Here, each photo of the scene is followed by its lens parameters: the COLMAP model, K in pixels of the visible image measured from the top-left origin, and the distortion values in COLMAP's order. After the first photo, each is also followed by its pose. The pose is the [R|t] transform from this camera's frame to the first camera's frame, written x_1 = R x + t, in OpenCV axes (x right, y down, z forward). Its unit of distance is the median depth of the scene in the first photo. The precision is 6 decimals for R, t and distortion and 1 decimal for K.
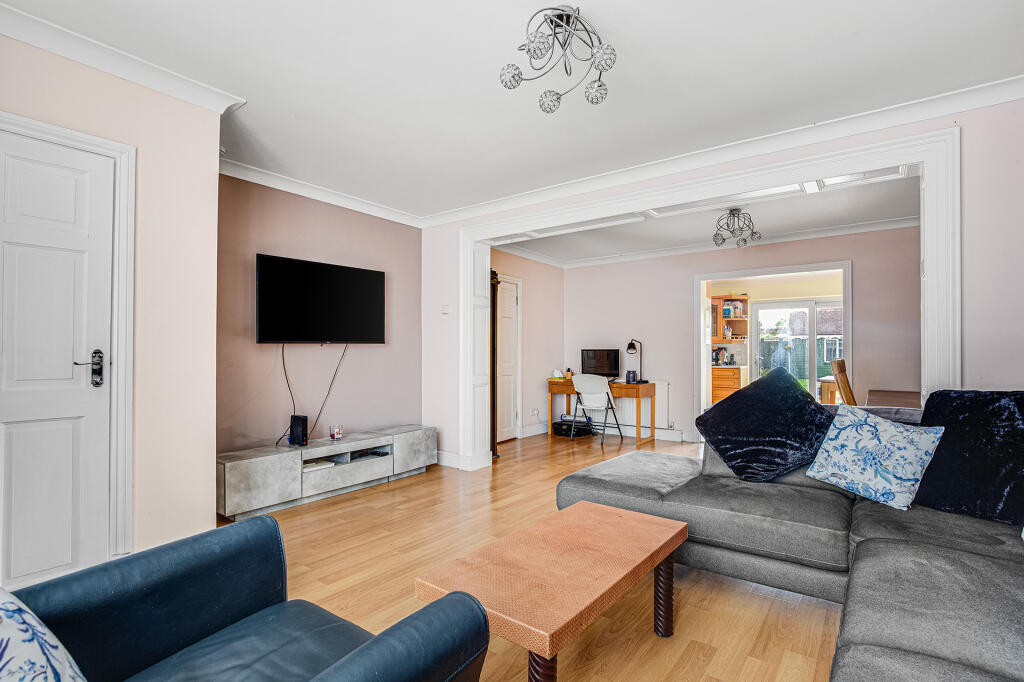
lens RADIAL K [[480.9, 0, 519.7], [0, 480.9, 349.6], [0, 0, 1]] dist [-0.030770, 0.000812]
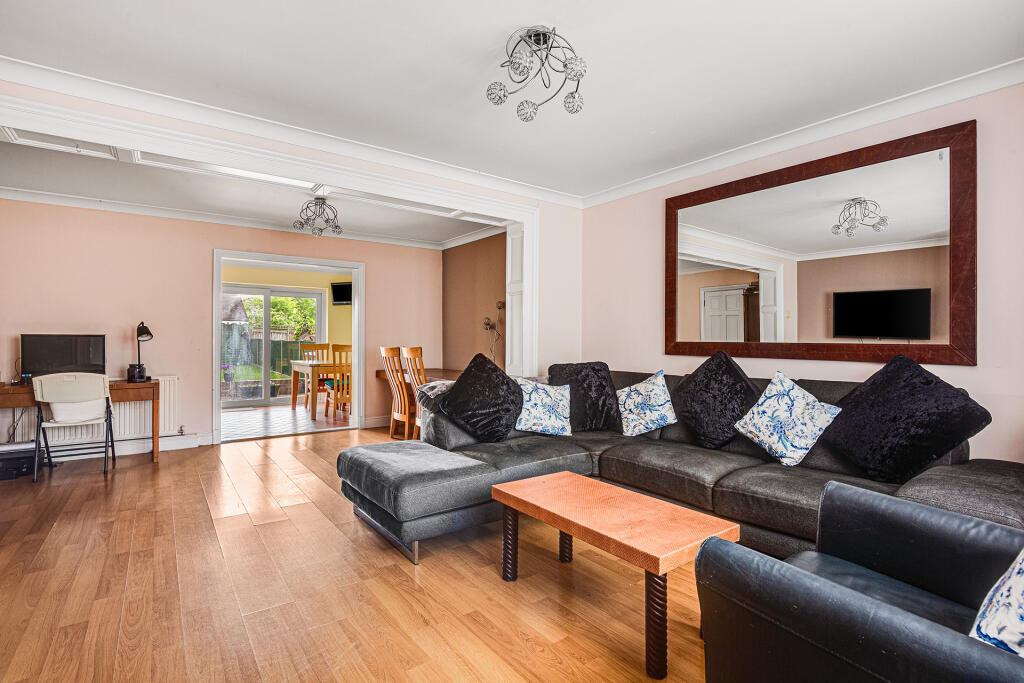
lens RADIAL K [[480.9, 0, 519.7], [0, 480.9, 350.1], [0, 0, 1]] dist [-0.030770, 0.000812]
pose [[0.277333, -0.017397, 0.960616, -0.780429], [-0.011354, 0.999707, 0.021383, -0.003450], [-0.960707, -0.016837, 0.277054, 0.600790]]
